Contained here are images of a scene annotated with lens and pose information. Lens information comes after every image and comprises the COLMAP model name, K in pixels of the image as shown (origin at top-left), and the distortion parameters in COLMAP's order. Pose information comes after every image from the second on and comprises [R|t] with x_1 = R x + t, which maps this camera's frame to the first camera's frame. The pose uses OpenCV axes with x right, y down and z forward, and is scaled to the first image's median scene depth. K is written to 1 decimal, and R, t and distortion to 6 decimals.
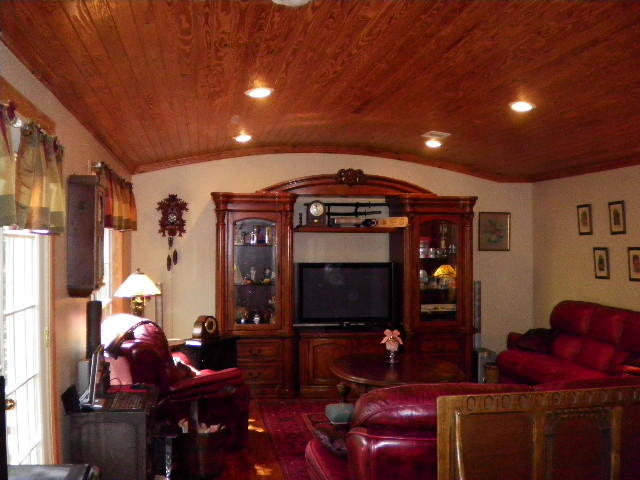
lens RADIAL K [[687.5, 0, 320.0], [0, 687.5, 240.0], [0, 0, 1]] dist [-0.098217, -0.020922]
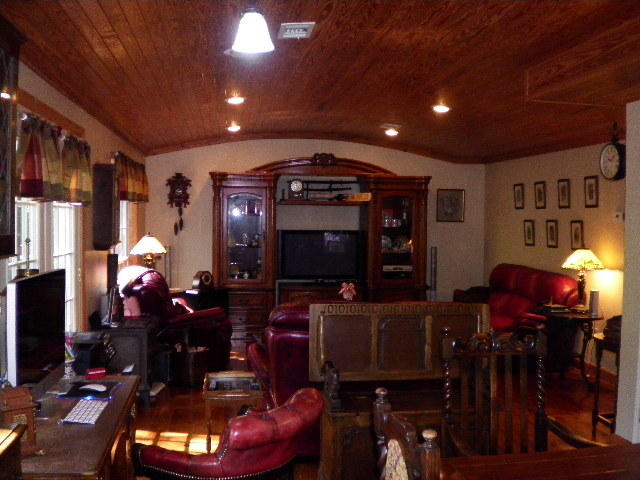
lens RADIAL K [[687.5, 0, 320.0], [0, 687.5, 240.0], [0, 0, 1]] dist [-0.098217, -0.020922]
pose [[0.999334, 0.010298, -0.035003, 0.084757], [-0.008849, 0.999107, 0.041322, 0.000373], [0.035397, -0.040984, 0.998533, -0.227078]]
